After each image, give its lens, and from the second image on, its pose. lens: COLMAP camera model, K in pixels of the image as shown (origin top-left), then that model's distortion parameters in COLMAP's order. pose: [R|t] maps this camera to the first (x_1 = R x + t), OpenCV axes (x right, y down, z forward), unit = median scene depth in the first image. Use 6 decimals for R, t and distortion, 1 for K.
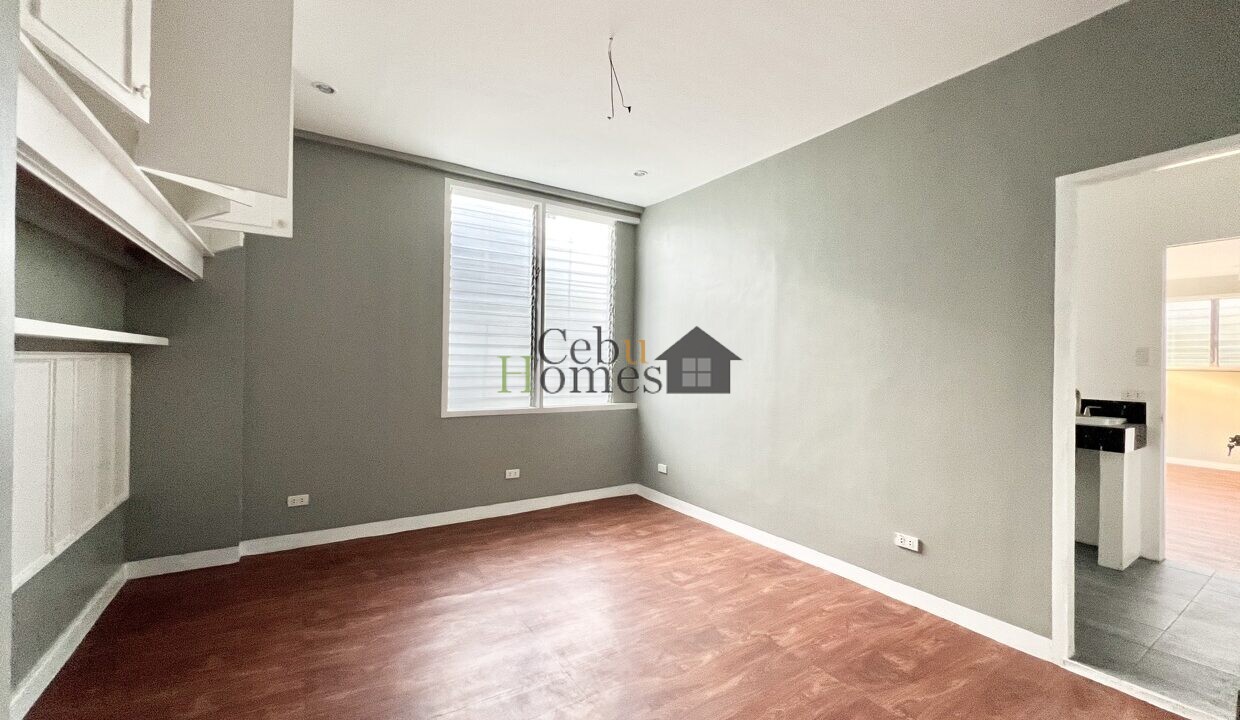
lens RADIAL K [[494.1, 0, 620.9], [0, 494.1, 358.6], [0, 0, 1]] dist [-0.002615, 0.000240]
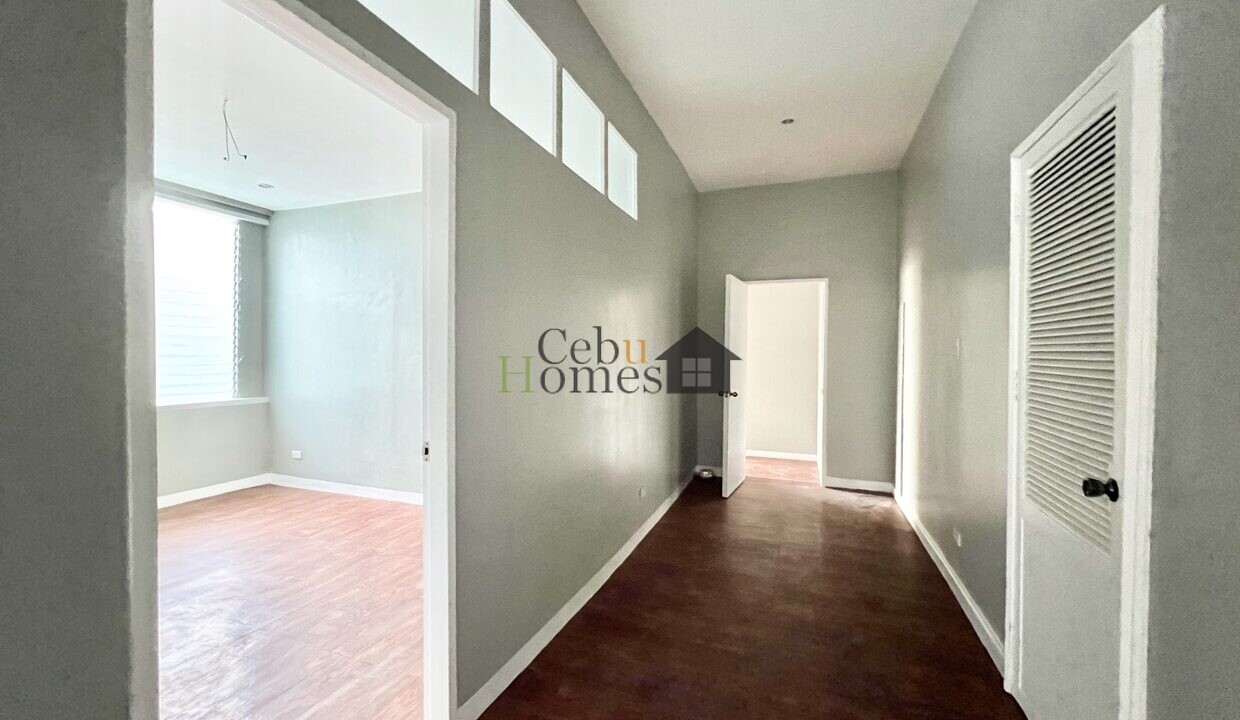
lens RADIAL K [[495.4, 0, 619.6], [0, 495.4, 360.6], [0, 0, 1]] dist [0.000316, 0.000163]
pose [[0.810130, -0.014941, 0.586060, 0.029406], [0.001975, 0.999739, 0.022757, -0.014261], [-0.586247, -0.017279, 0.809948, -0.403781]]
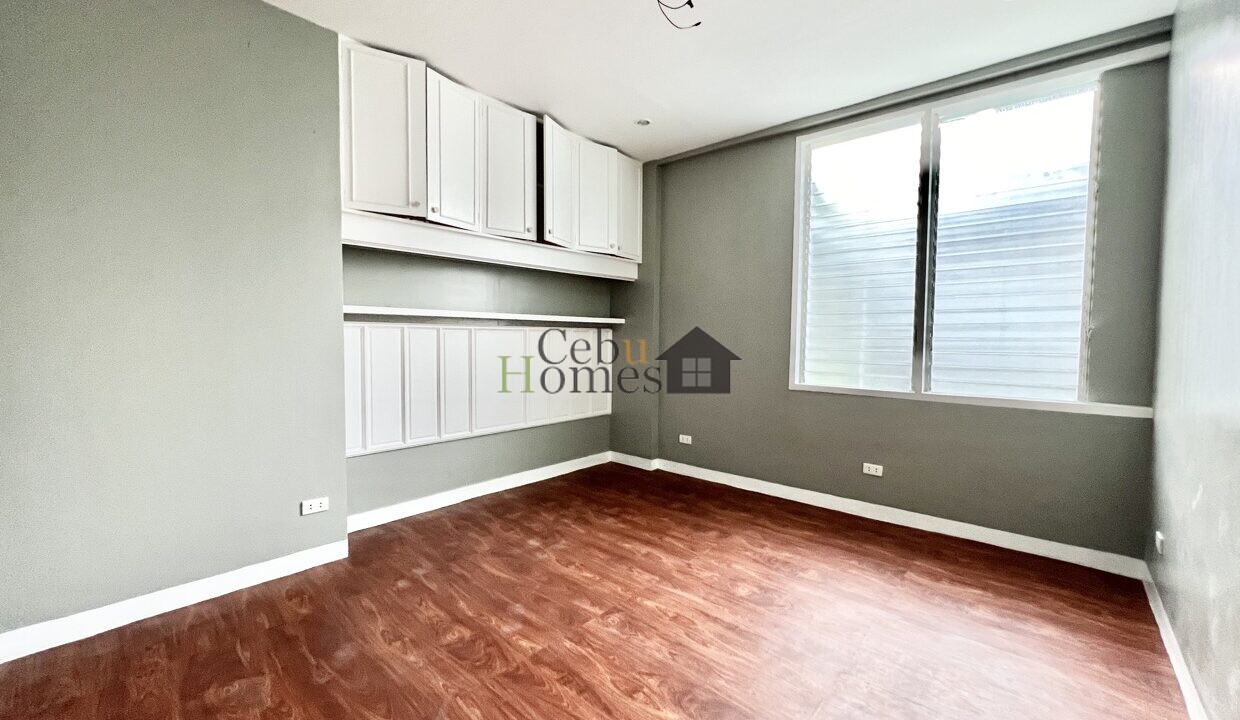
lens RADIAL K [[495.4, 0, 615.8], [0, 495.4, 357.0], [0, 0, 1]] dist [0.000316, 0.000163]
pose [[0.269722, 0.029411, -0.962489, 0.534248], [0.003380, 0.999498, 0.031489, 0.026039], [0.962932, -0.011746, 0.269487, 0.452315]]
